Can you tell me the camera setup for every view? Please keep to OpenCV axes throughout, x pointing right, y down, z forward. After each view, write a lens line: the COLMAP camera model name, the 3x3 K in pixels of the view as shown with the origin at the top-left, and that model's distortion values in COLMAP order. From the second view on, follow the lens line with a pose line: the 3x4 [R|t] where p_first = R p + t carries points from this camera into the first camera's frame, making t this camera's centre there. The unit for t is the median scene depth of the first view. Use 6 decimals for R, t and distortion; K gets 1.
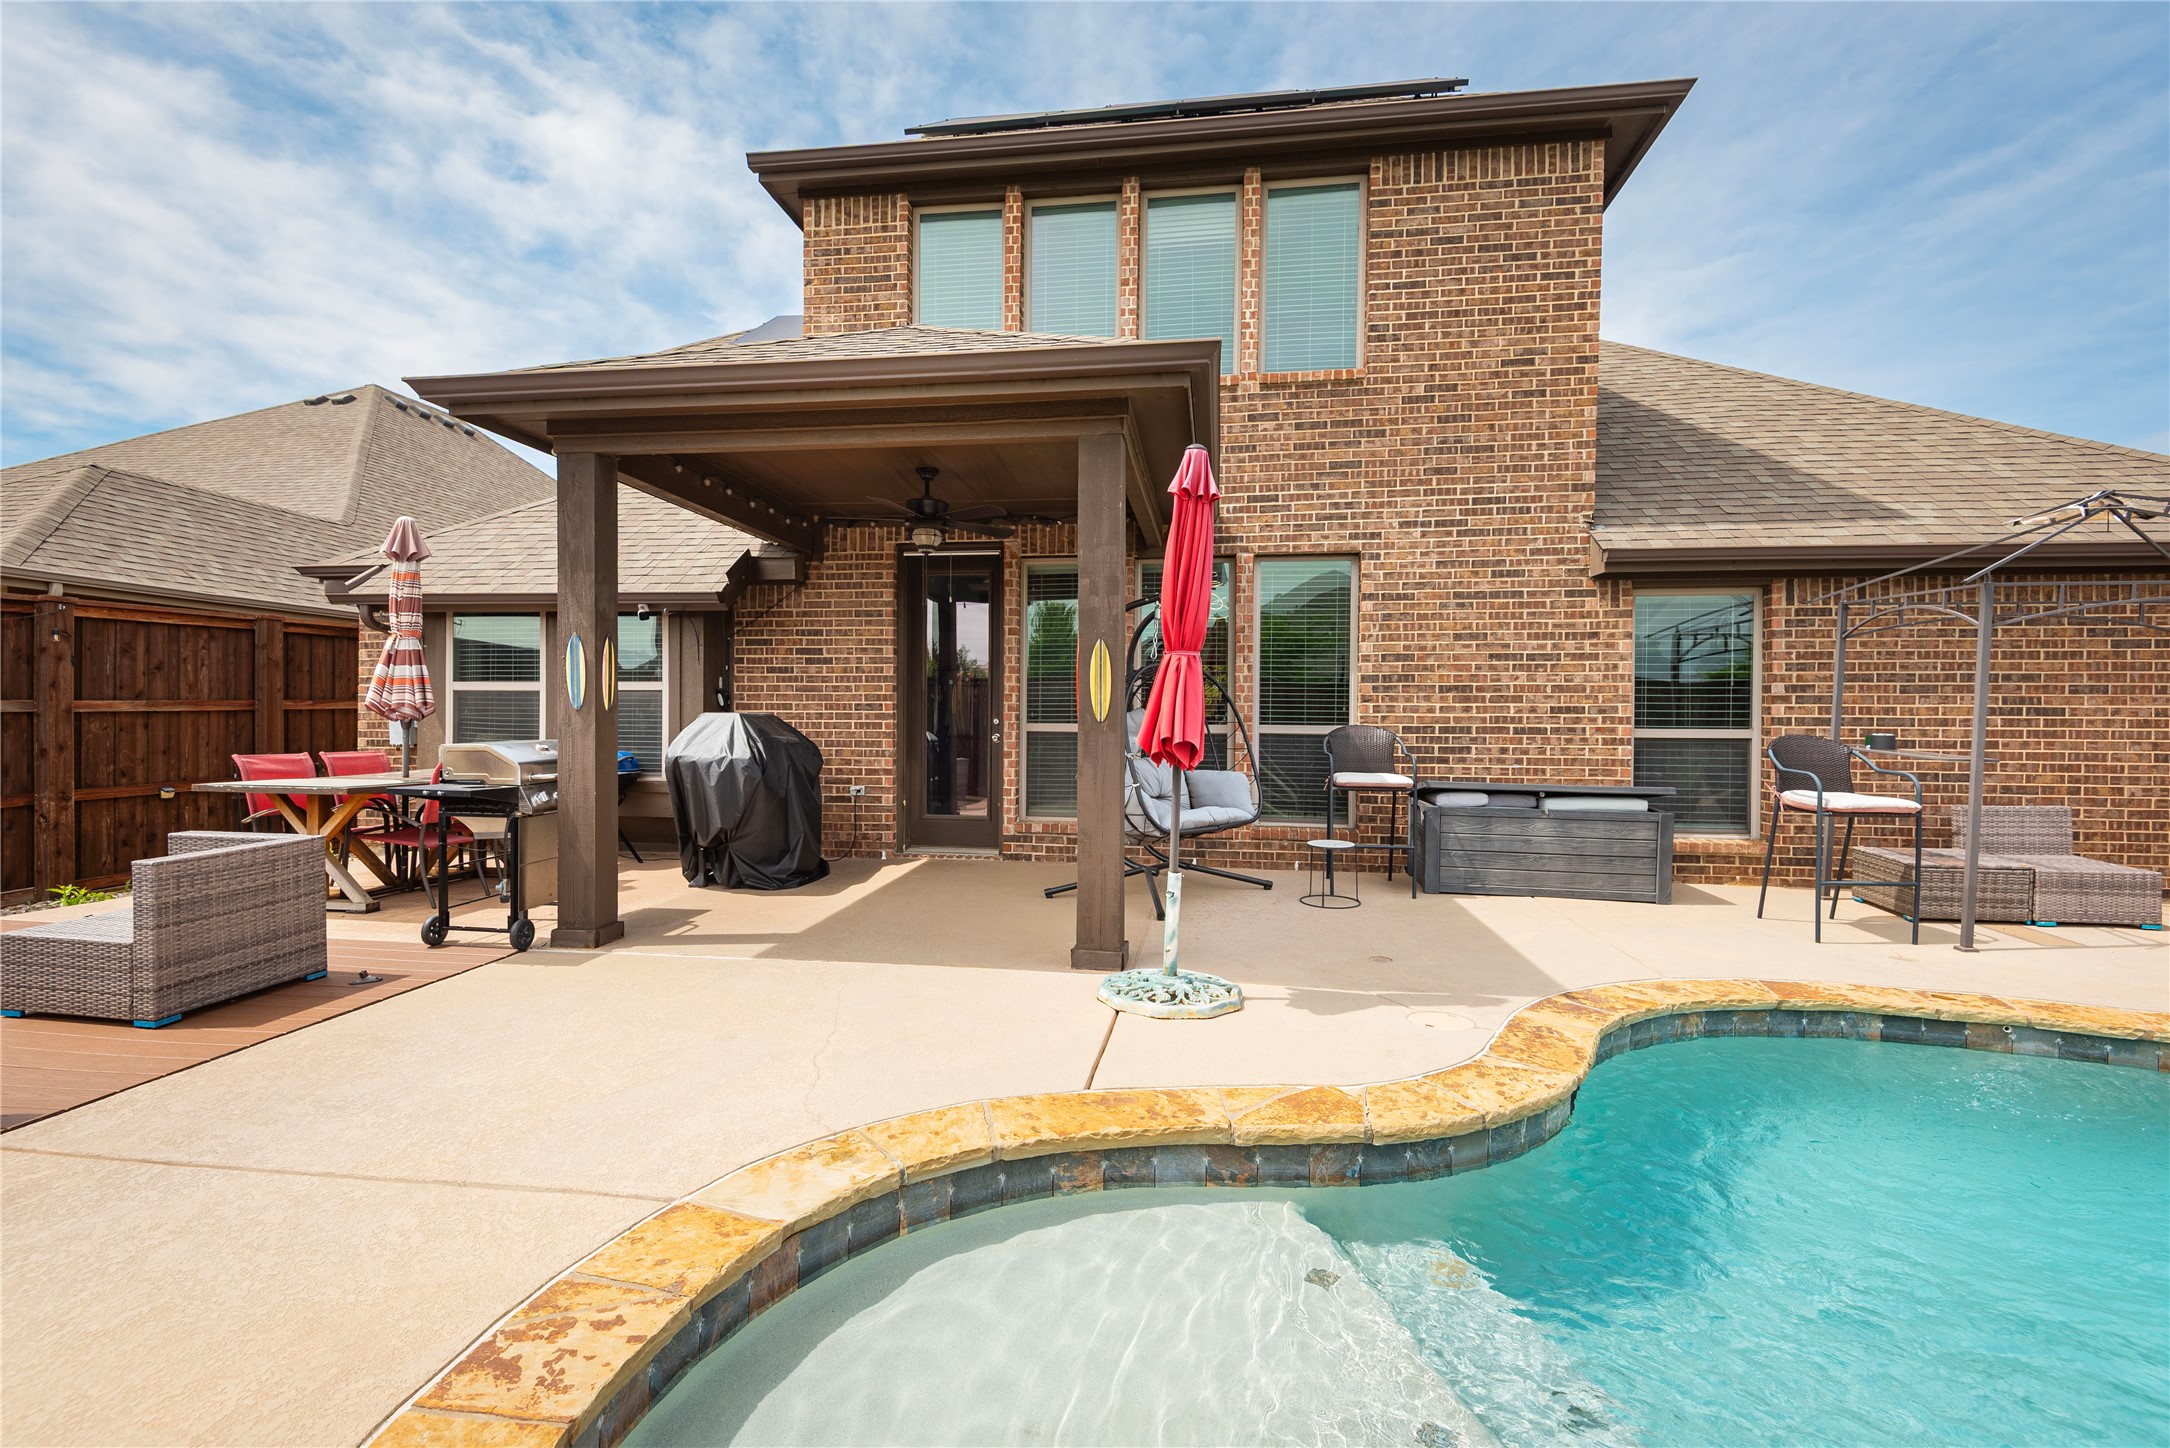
lens RADIAL K [[974.9, 0, 1081.8], [0, 974.9, 724.4], [0, 0, 1]] dist [0.032909, -0.022512]
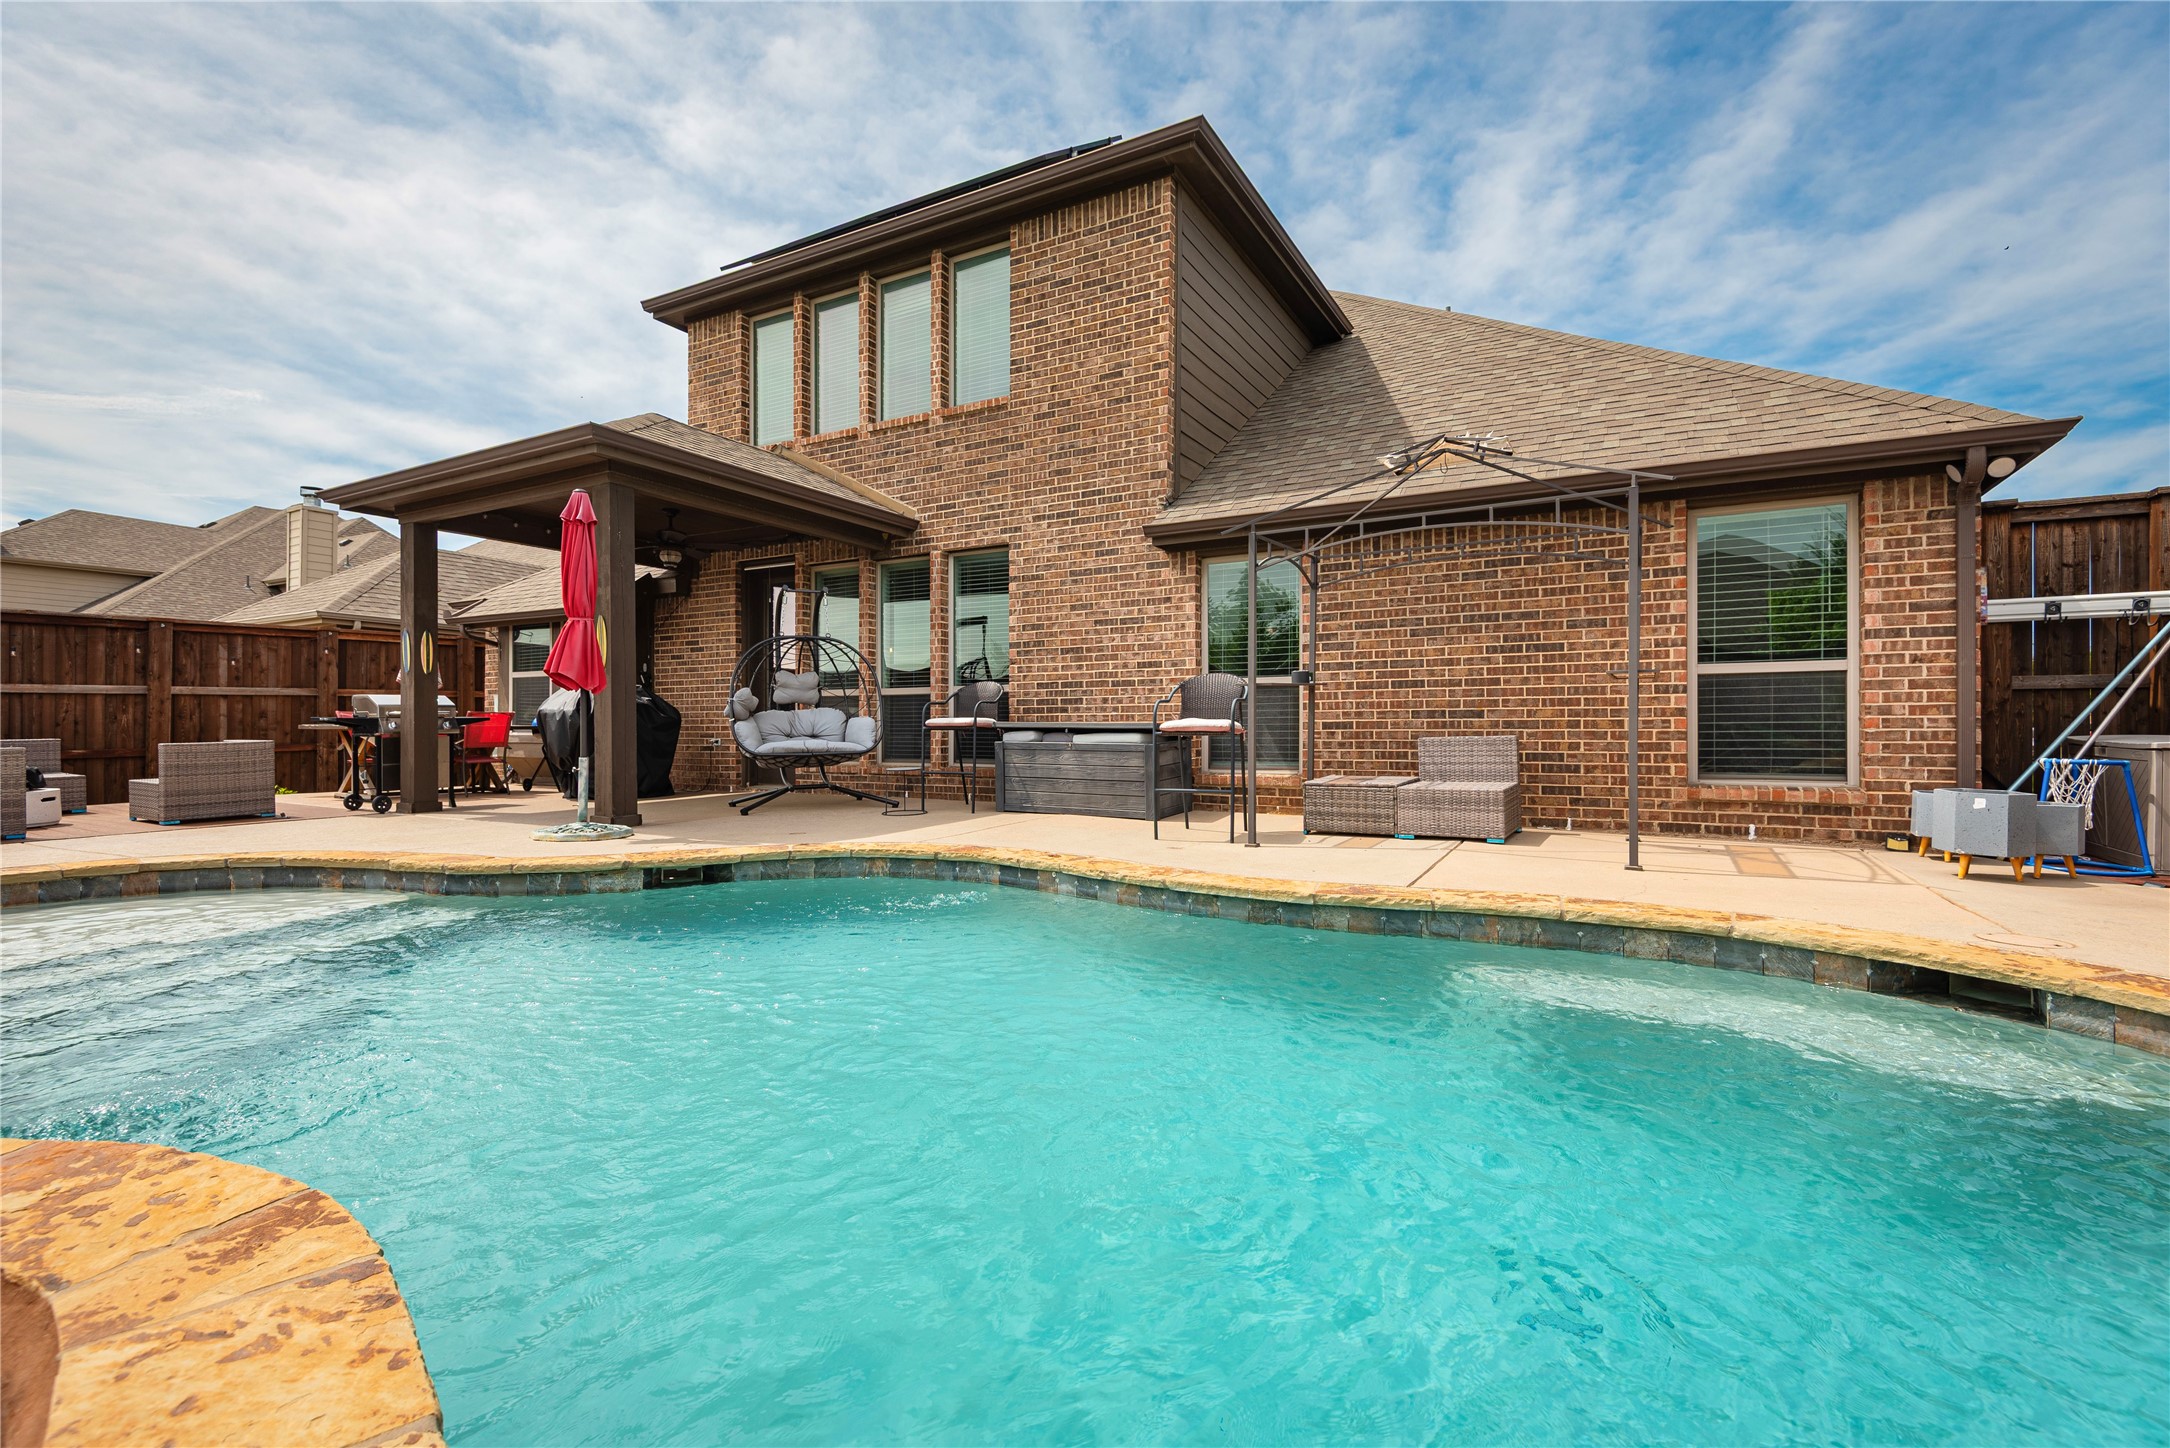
lens RADIAL K [[974.9, 0, 1084.2], [0, 974.9, 725.8], [0, 0, 1]] dist [0.032909, -0.022512]
pose [[0.931945, -0.010355, -0.362451, 0.844467], [0.005544, 0.999882, -0.014311, 0.075267], [0.362556, 0.011327, 0.931893, -0.117000]]
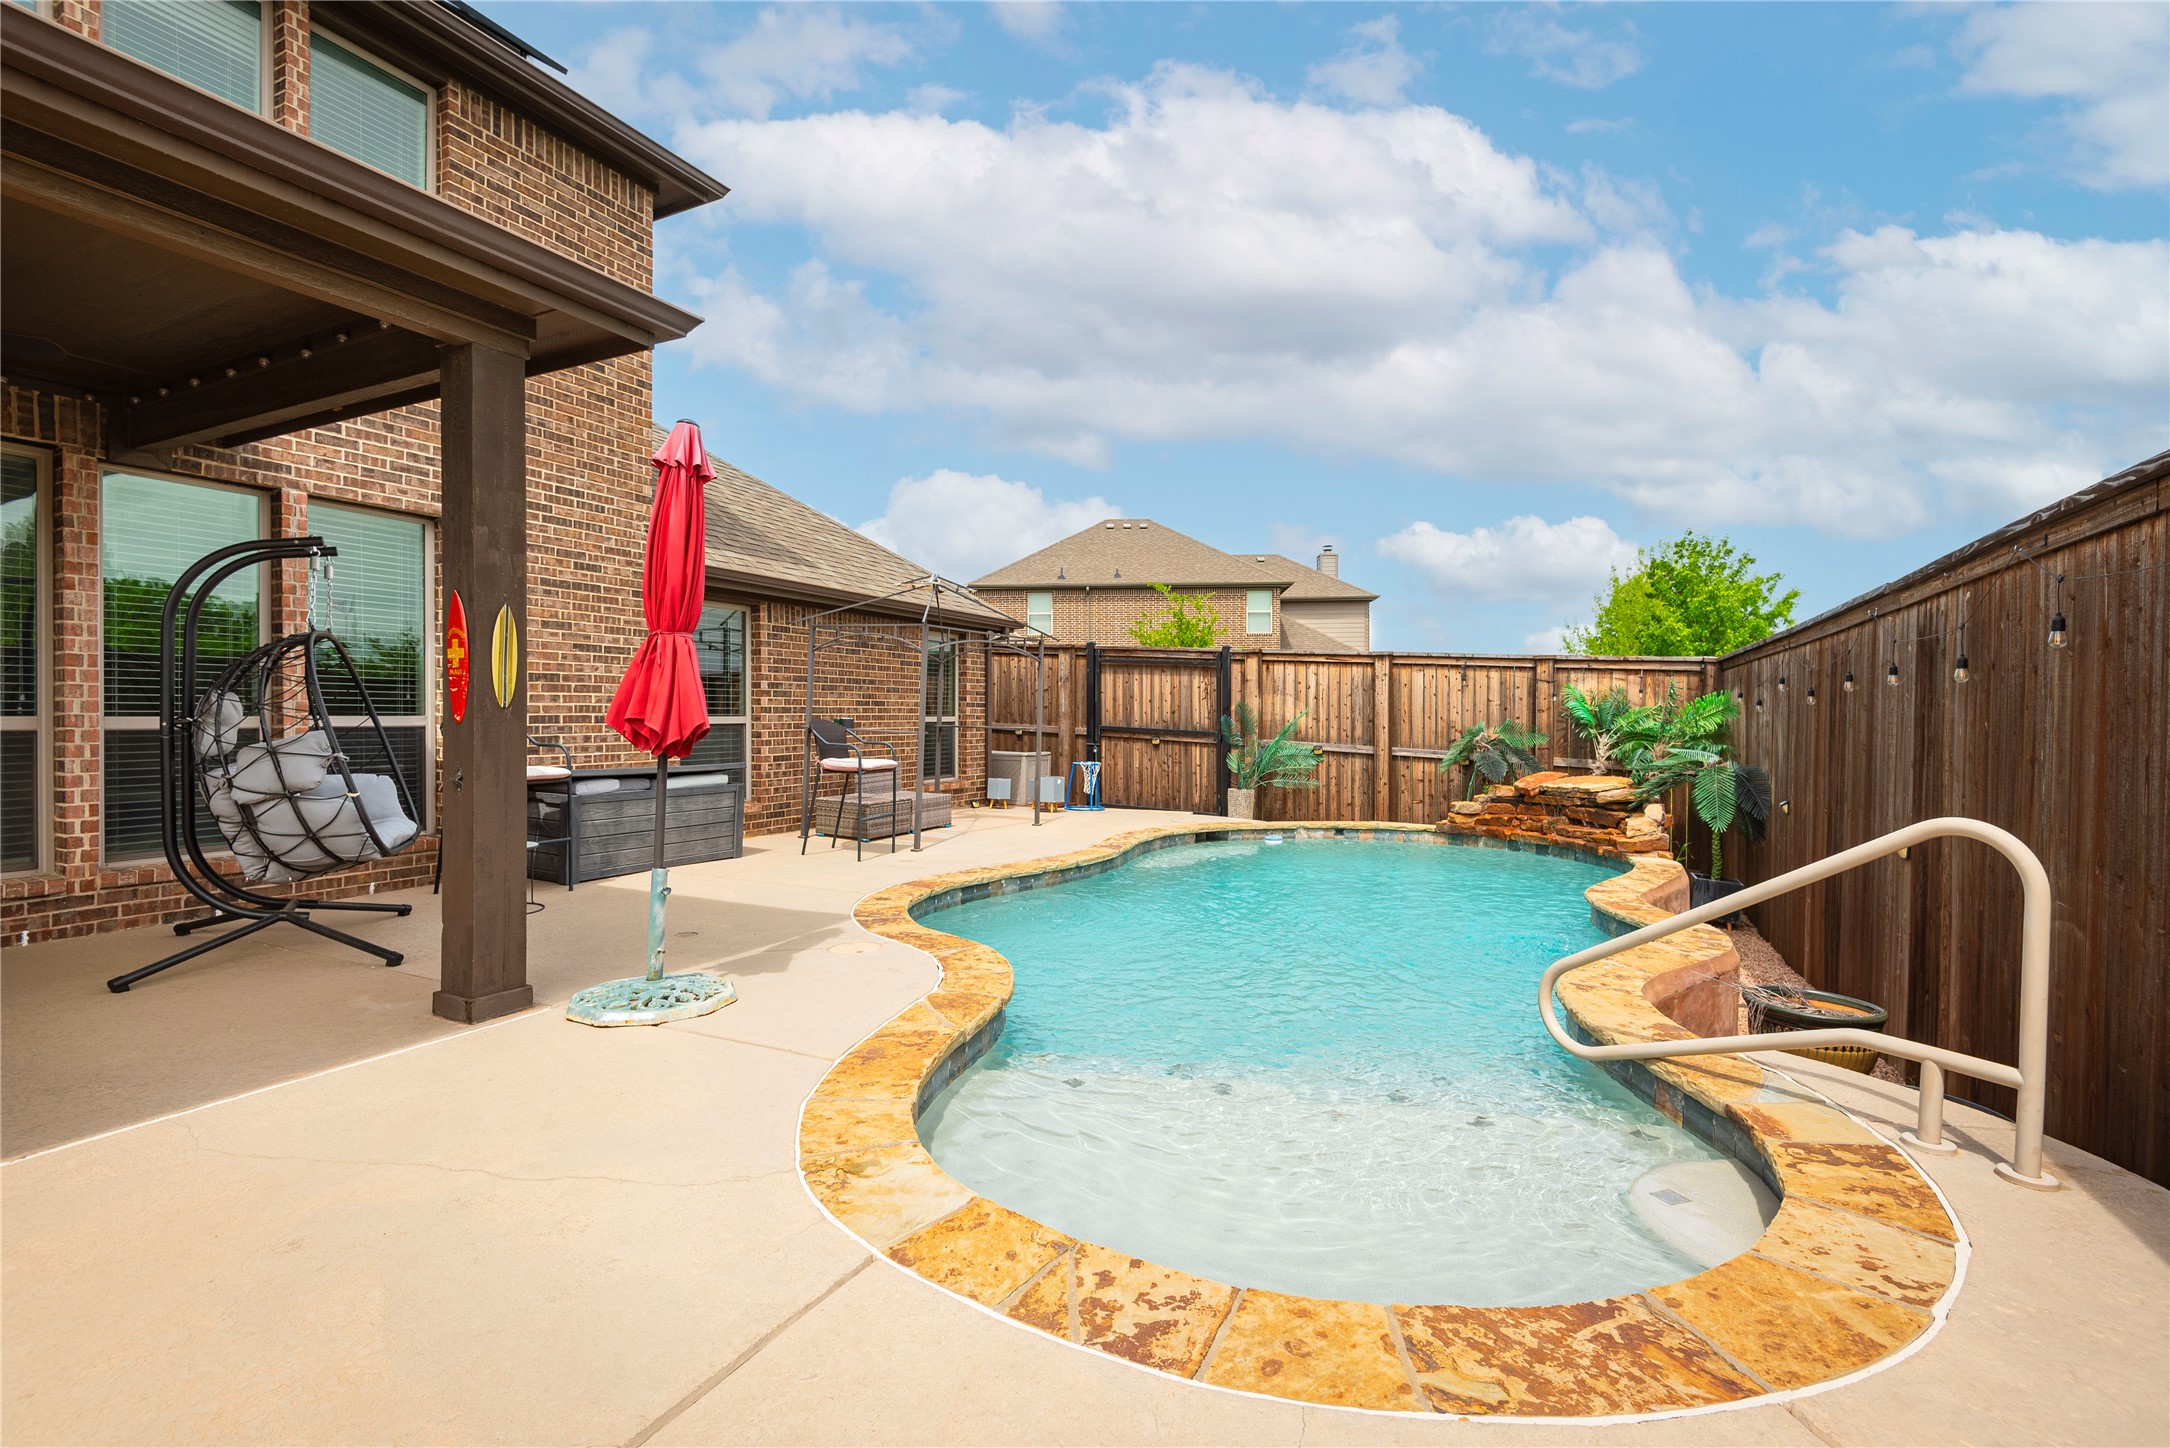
lens RADIAL K [[974.9, 0, 1083.1], [0, 974.9, 721.5], [0, 0, 1]] dist [0.032909, -0.022512]
pose [[0.302931, -0.012416, 0.952932, -0.398078], [0.009668, 0.999904, 0.009954, 0.003523], [-0.952963, 0.006198, 0.303022, 0.192297]]
